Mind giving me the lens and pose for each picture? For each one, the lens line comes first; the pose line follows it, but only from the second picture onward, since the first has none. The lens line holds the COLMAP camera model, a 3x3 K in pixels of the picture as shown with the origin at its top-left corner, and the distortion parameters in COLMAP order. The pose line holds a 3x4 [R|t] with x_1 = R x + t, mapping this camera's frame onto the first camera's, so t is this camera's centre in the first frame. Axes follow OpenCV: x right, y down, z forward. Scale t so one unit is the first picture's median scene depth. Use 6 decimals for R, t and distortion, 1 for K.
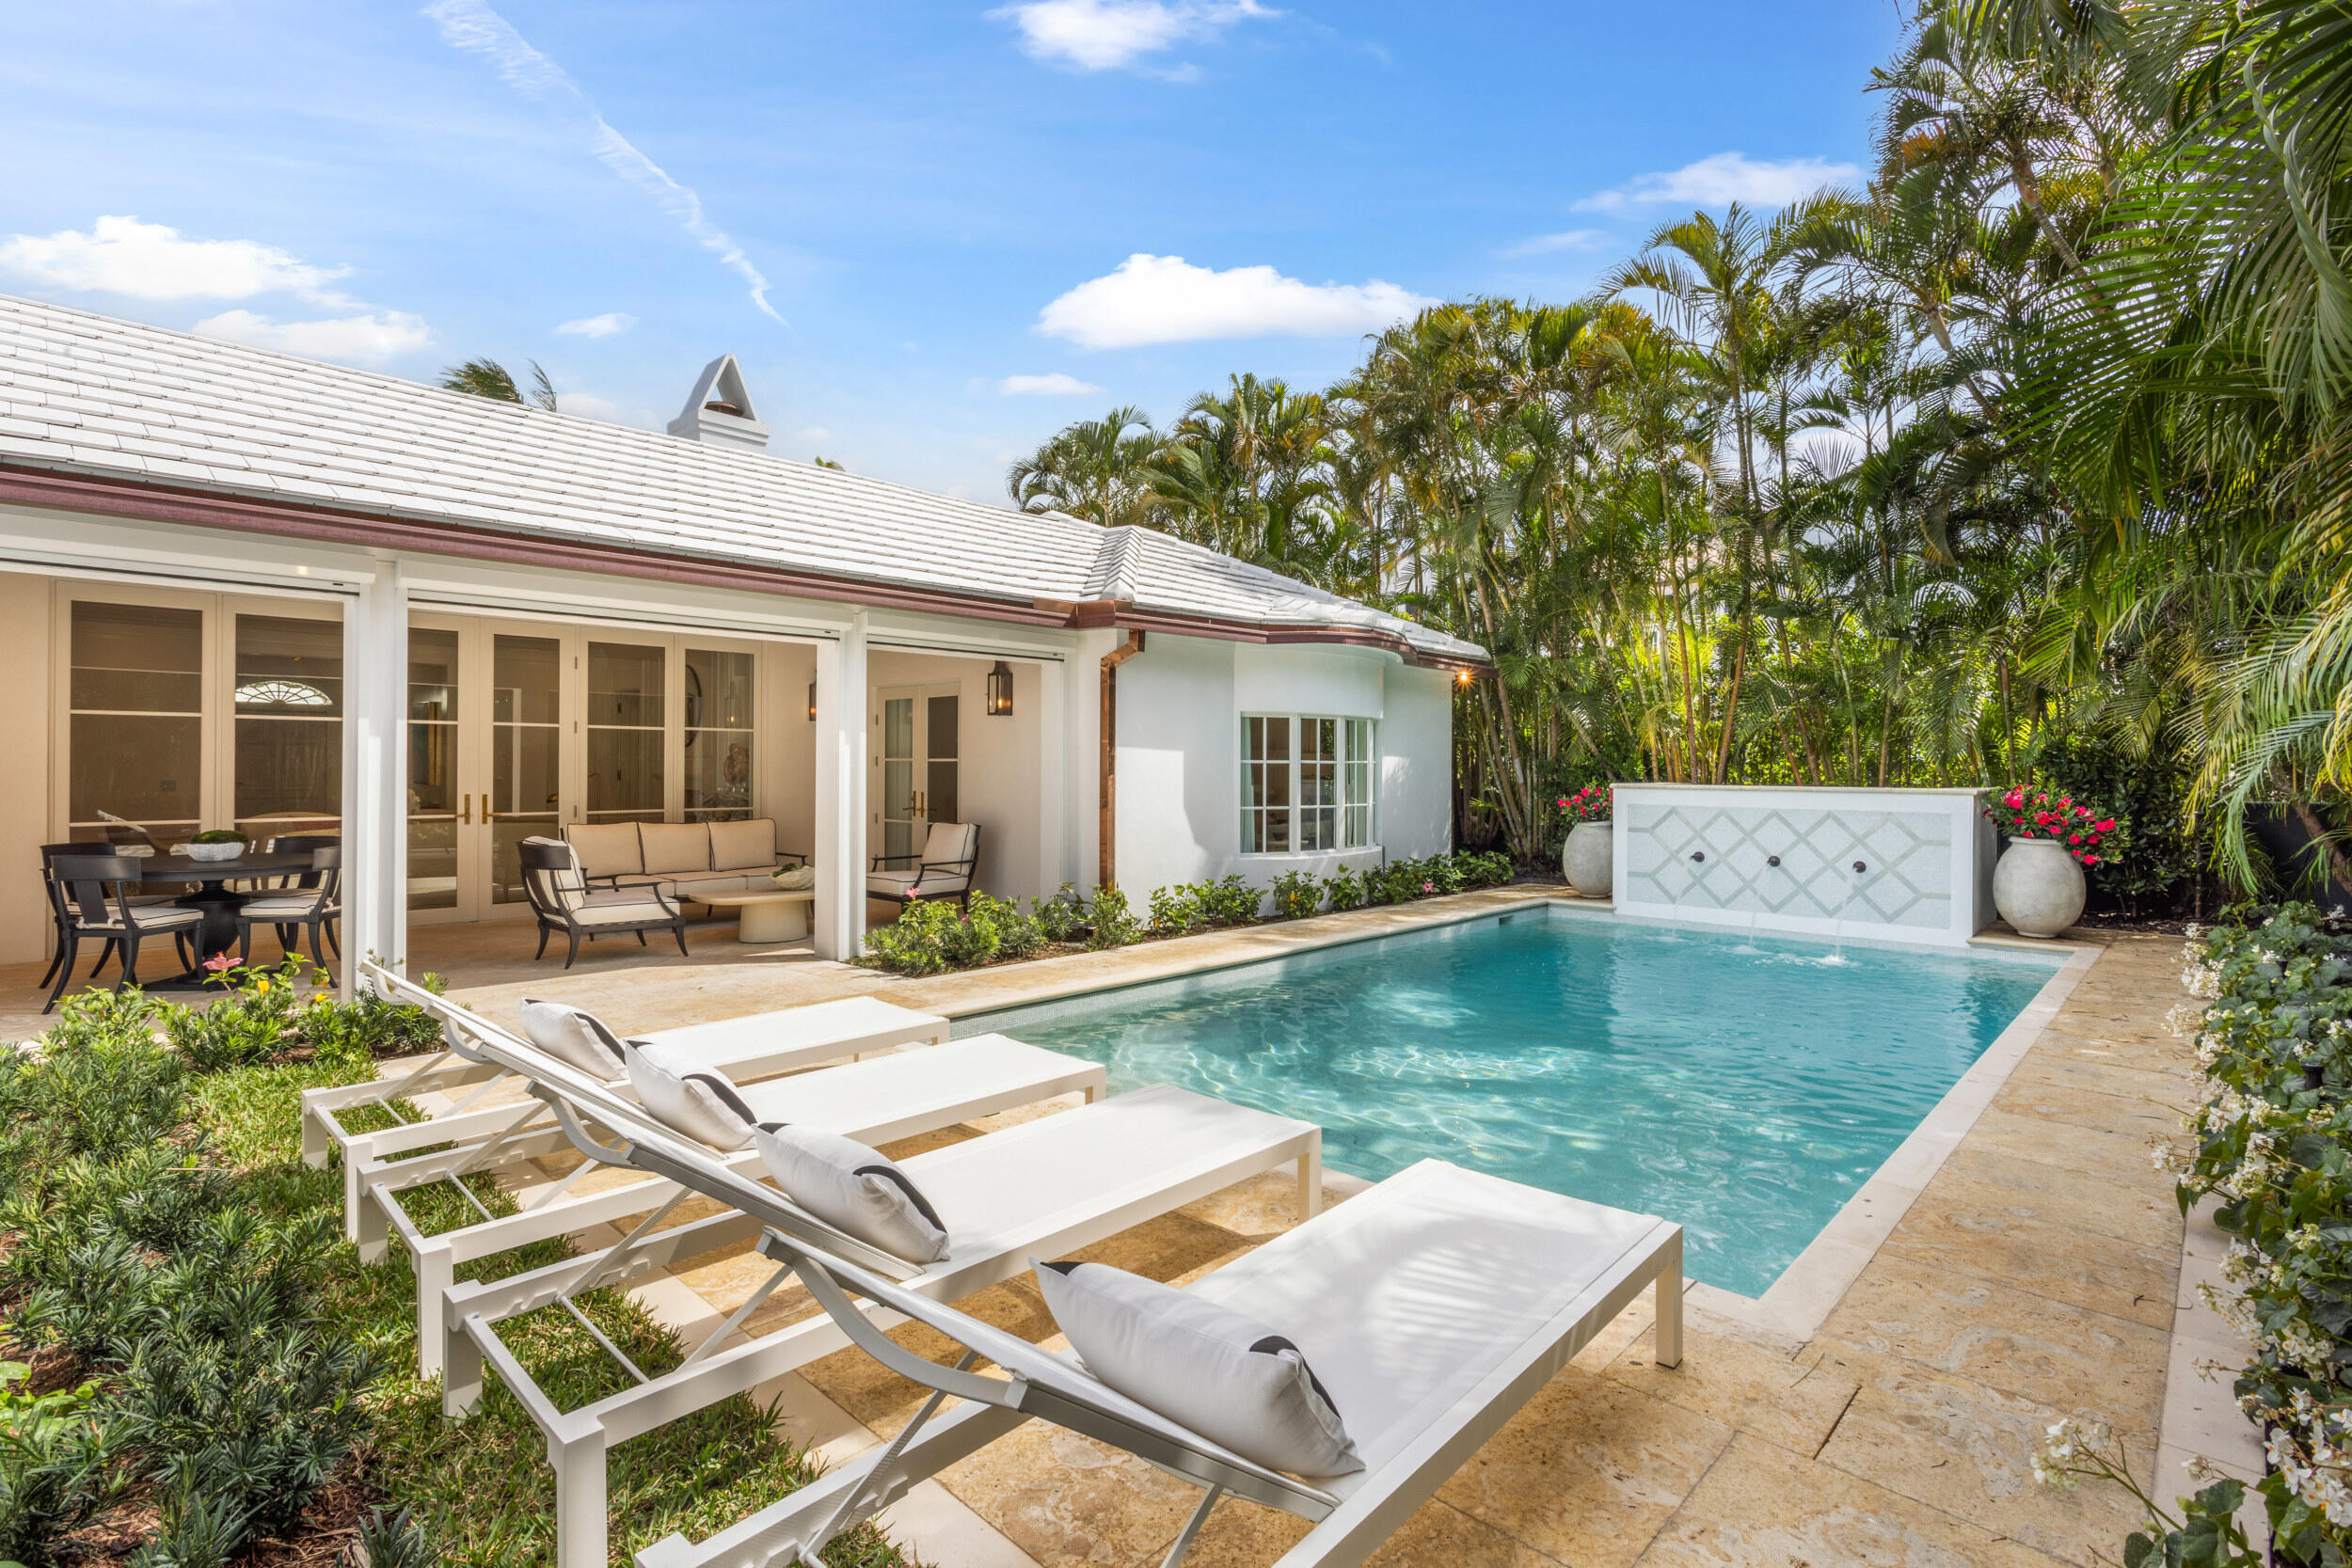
lens RADIAL K [[1115.8, 0, 1174.9], [0, 1115.8, 771.5], [0, 0, 1]] dist [-0.010137, 0.007520]
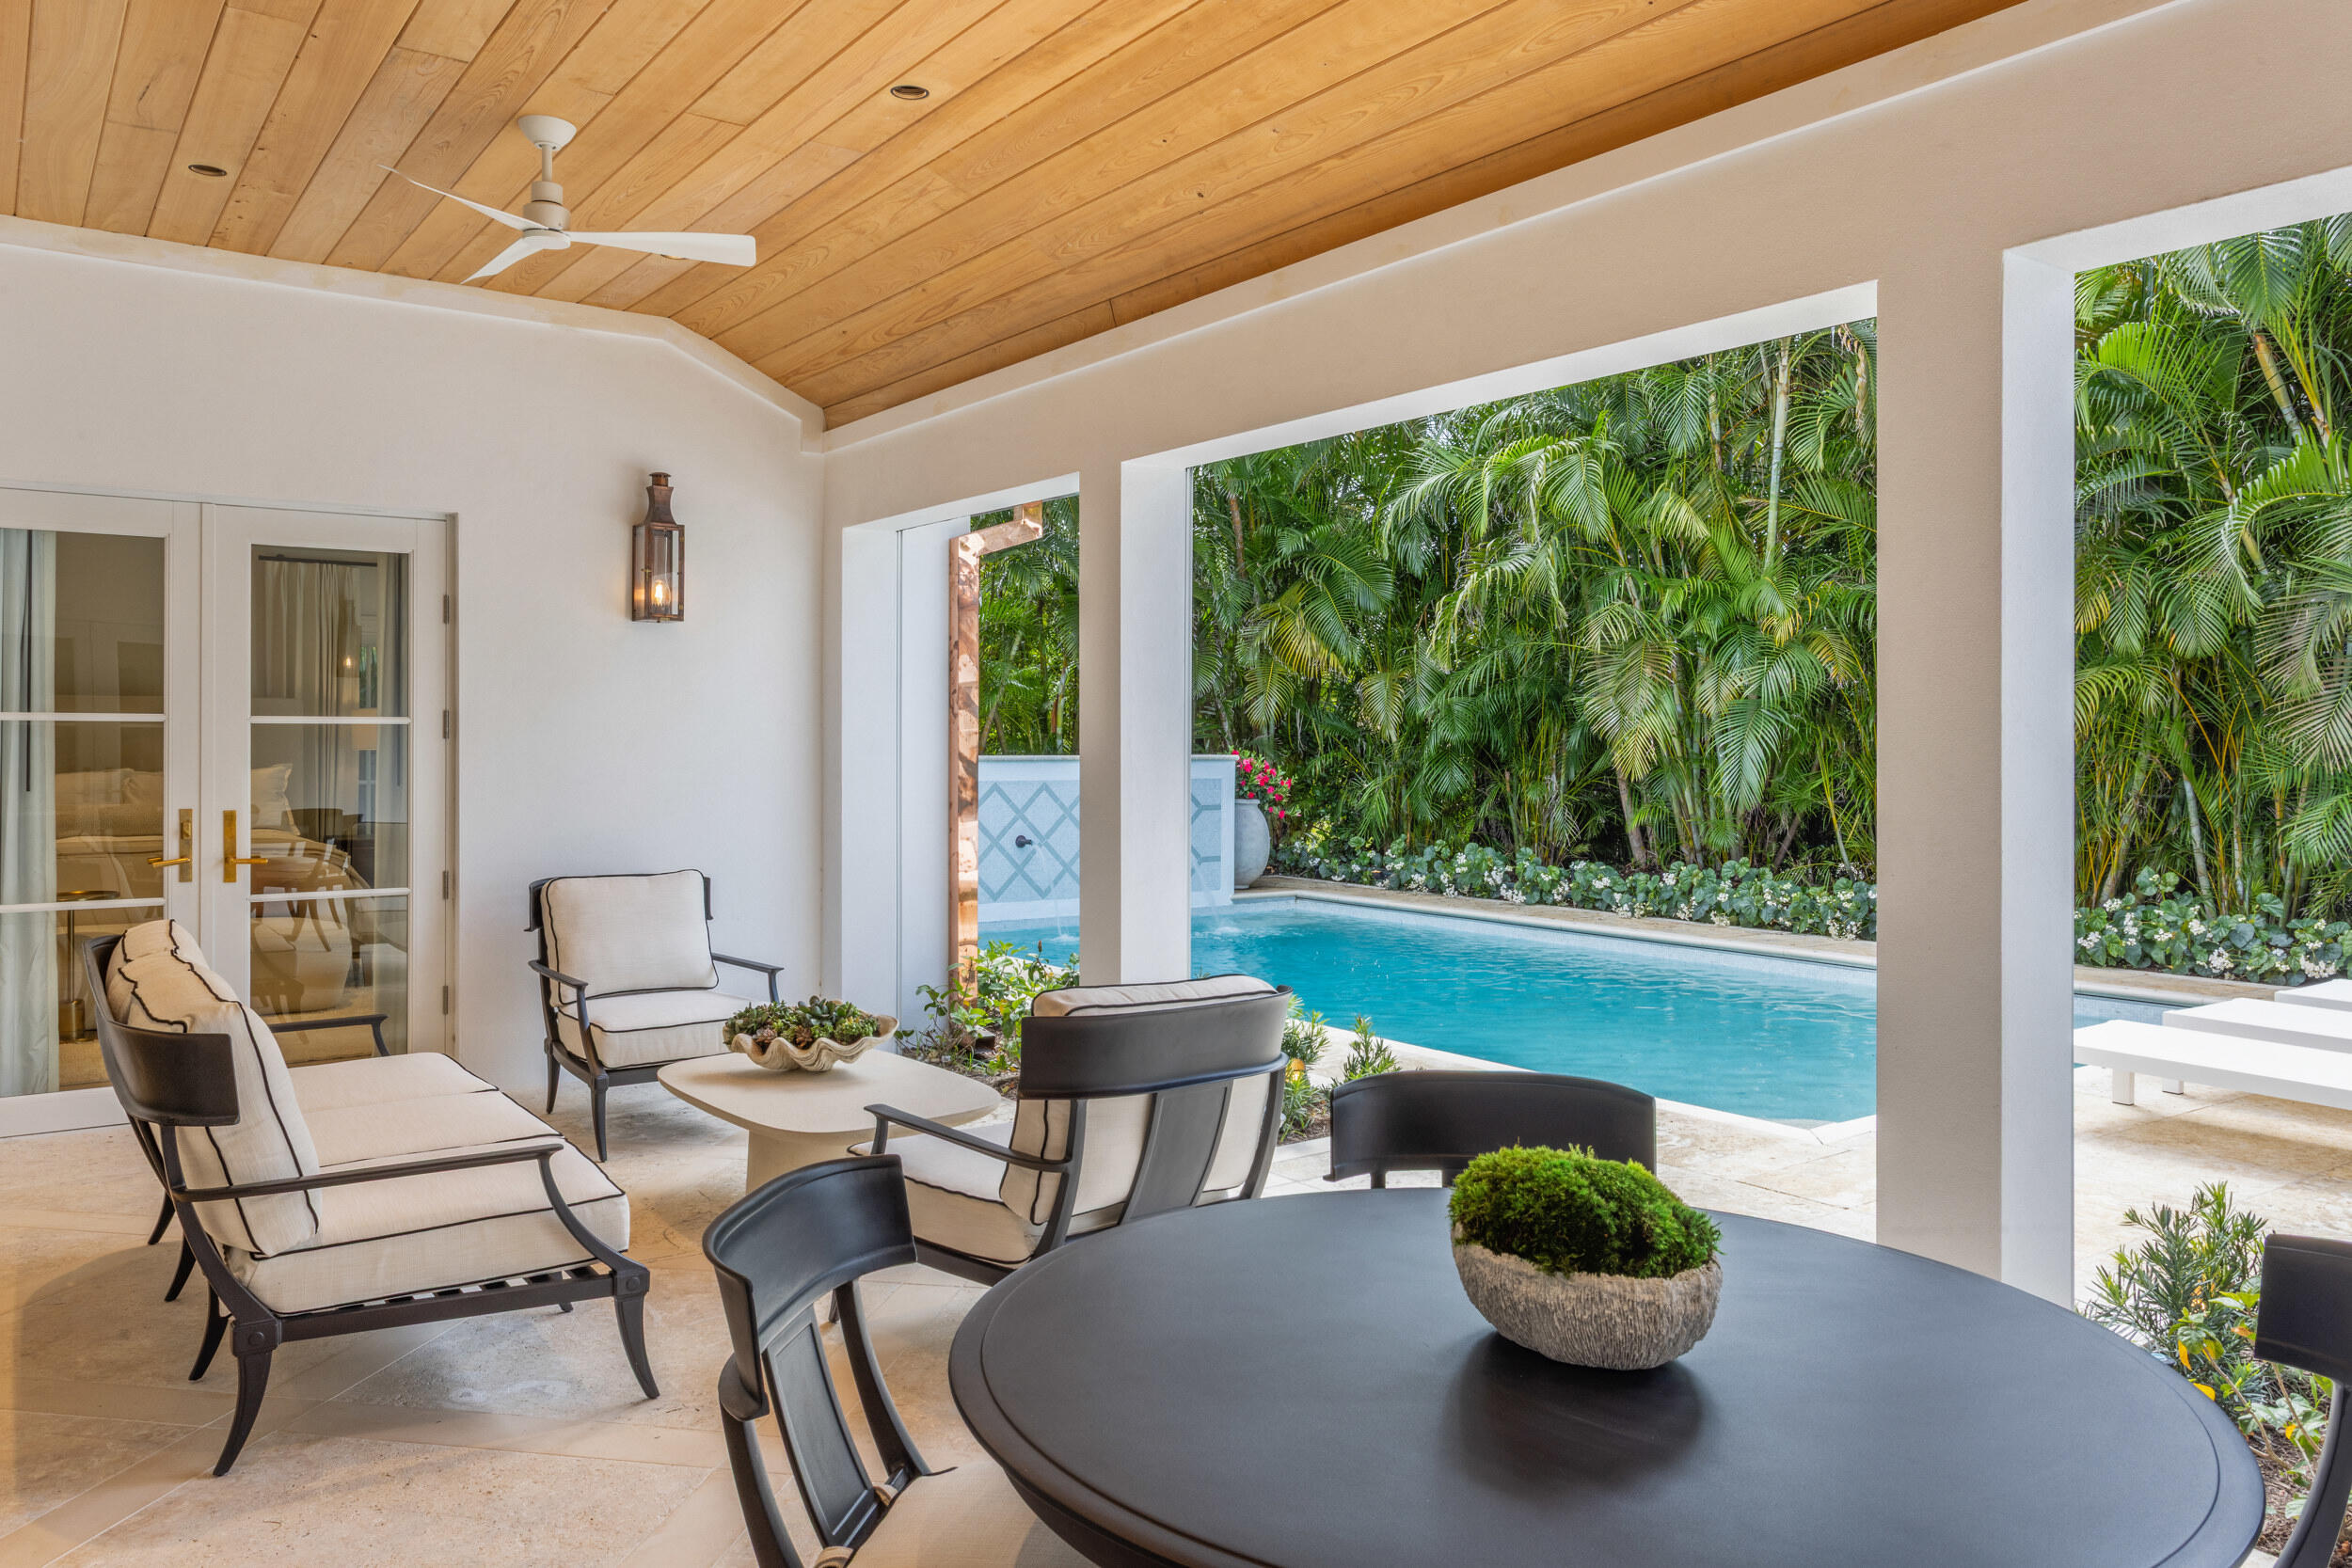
lens RADIAL K [[1681.3, 0, 1119.6], [0, 1681.3, 733.4], [0, 0, 1]] dist [-0.003876, 0.003288]
pose [[0.210182, 0.000564, 0.977662, -0.795349], [0.000160, 1.000000, -0.000612, -0.003814], [-0.977662, 0.000285, 0.210182, 0.691819]]
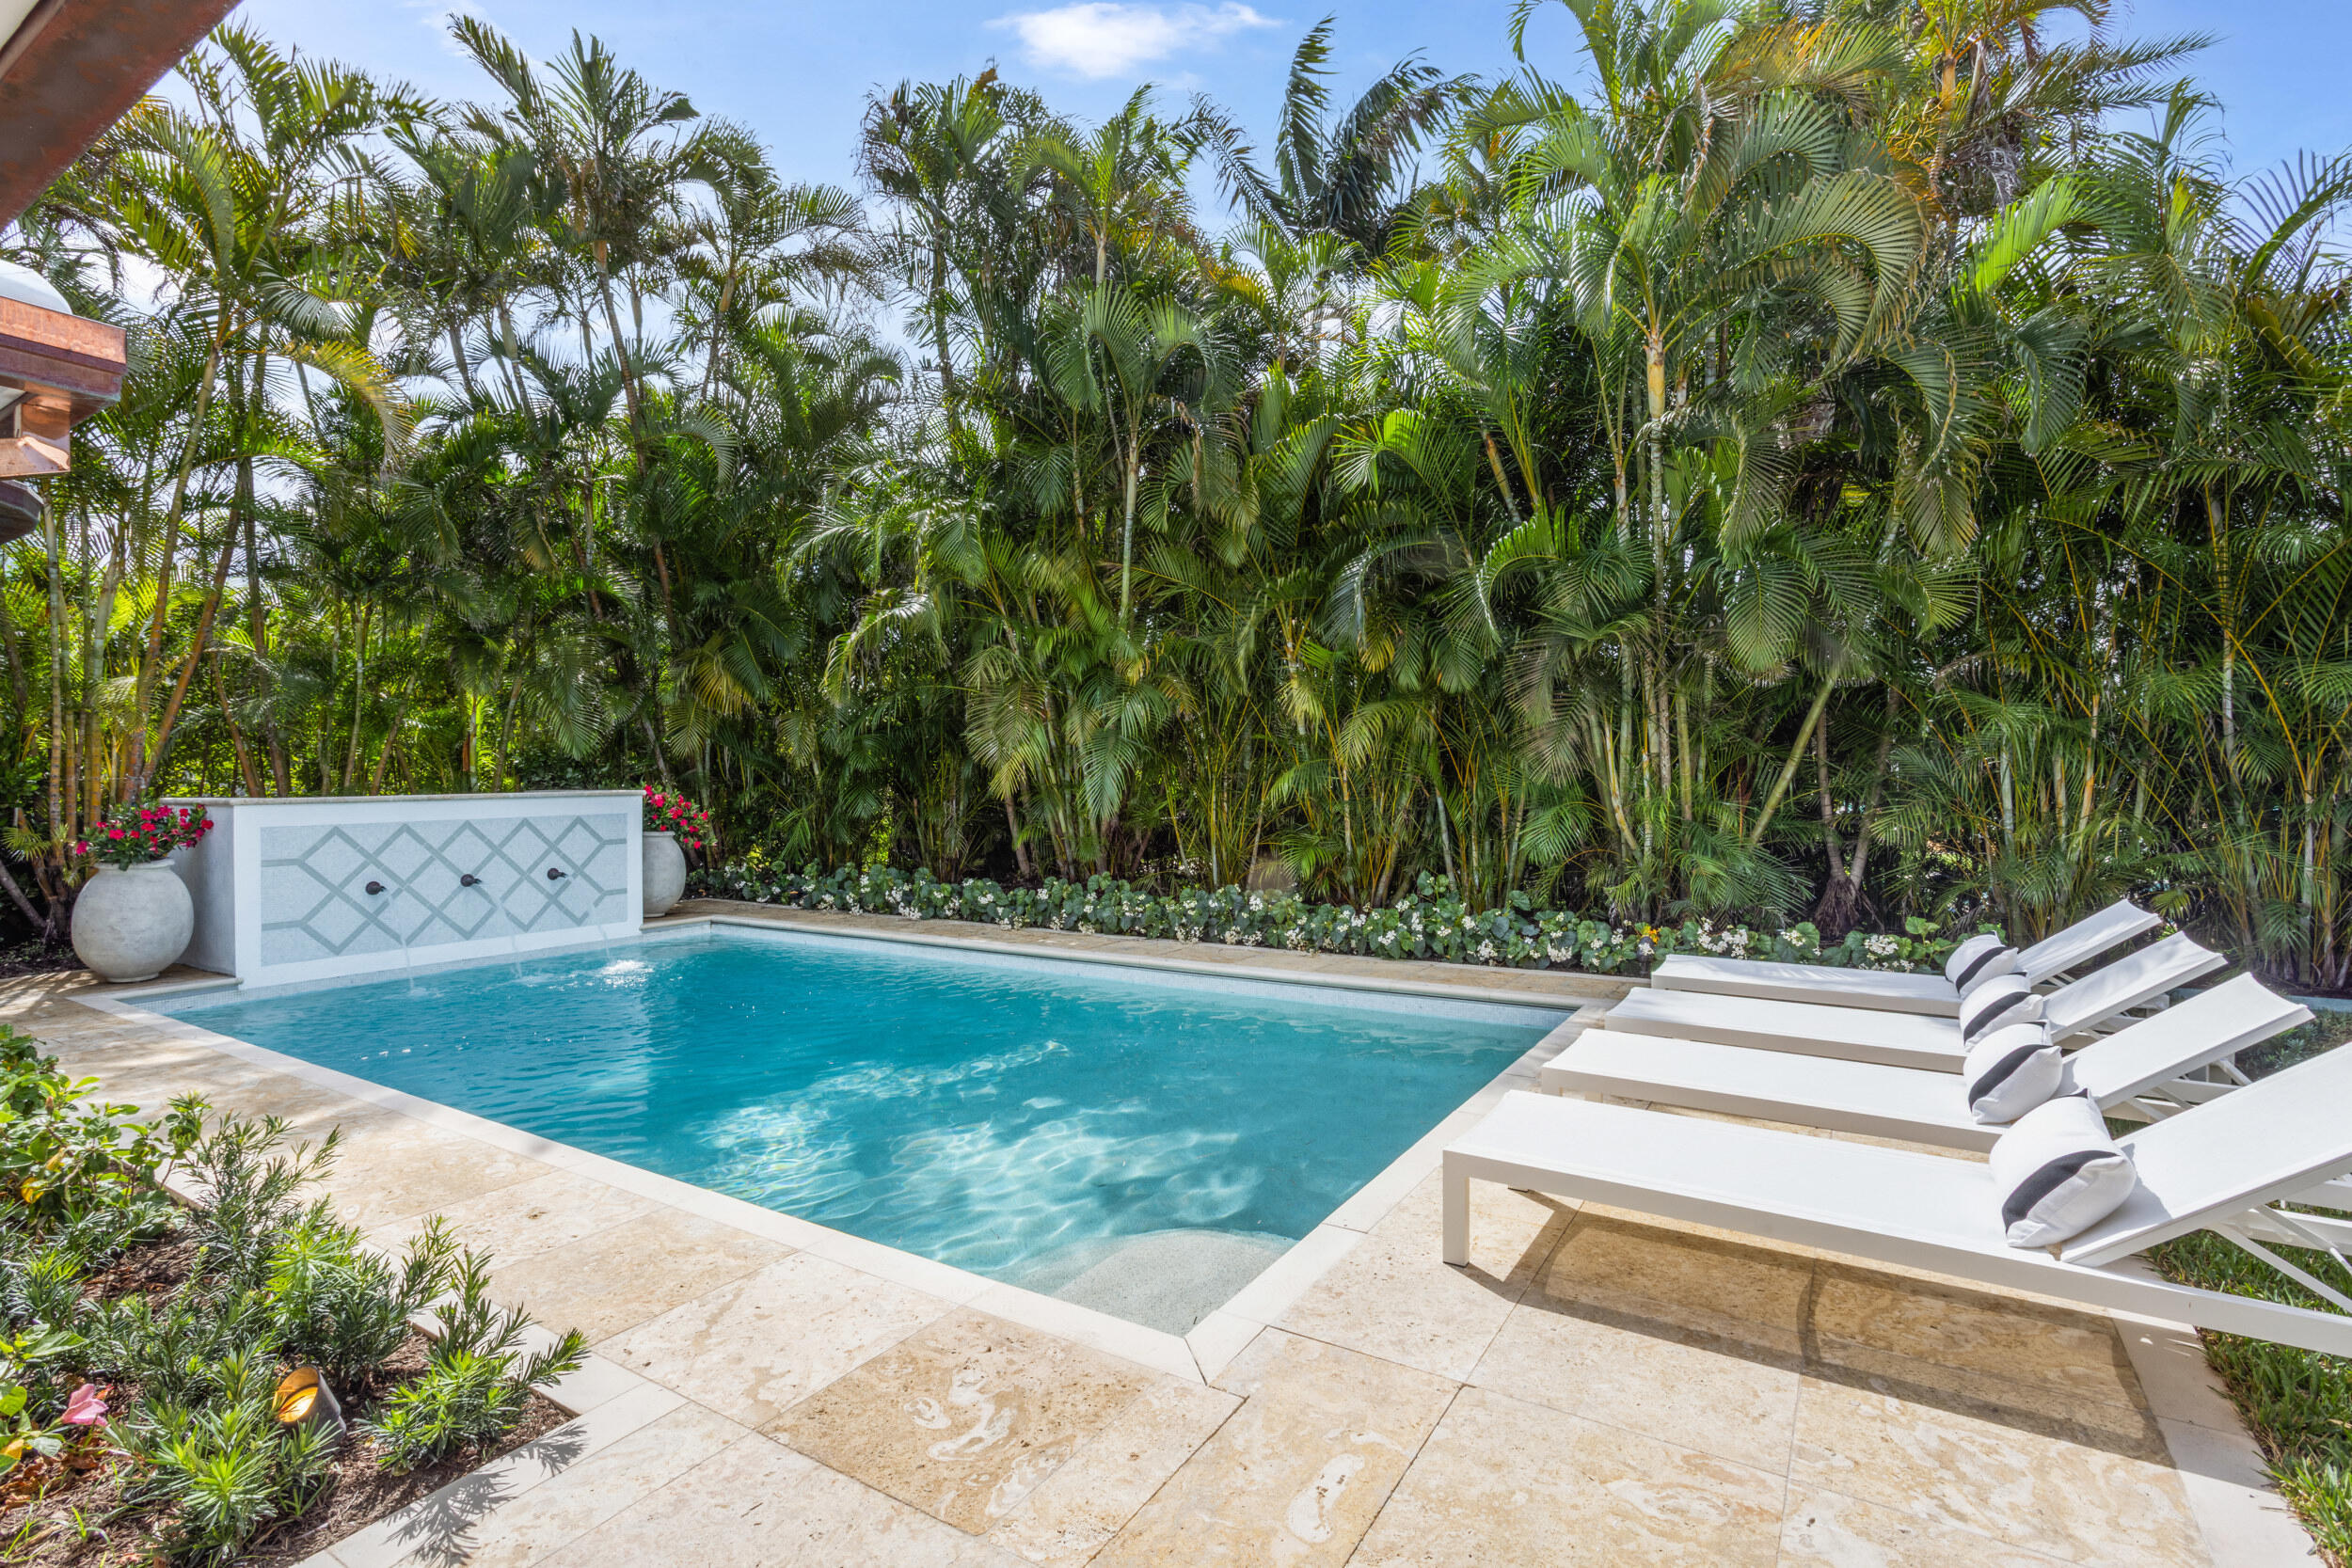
lens RADIAL K [[1115.8, 0, 1173.9], [0, 1115.8, 775.0], [0, 0, 1]] dist [-0.010137, 0.007520]
pose [[-0.196794, -0.005364, 0.980430, -0.409208], [0.013078, 0.999882, 0.008096, -0.000742], [-0.980358, 0.014416, -0.196701, 0.628249]]
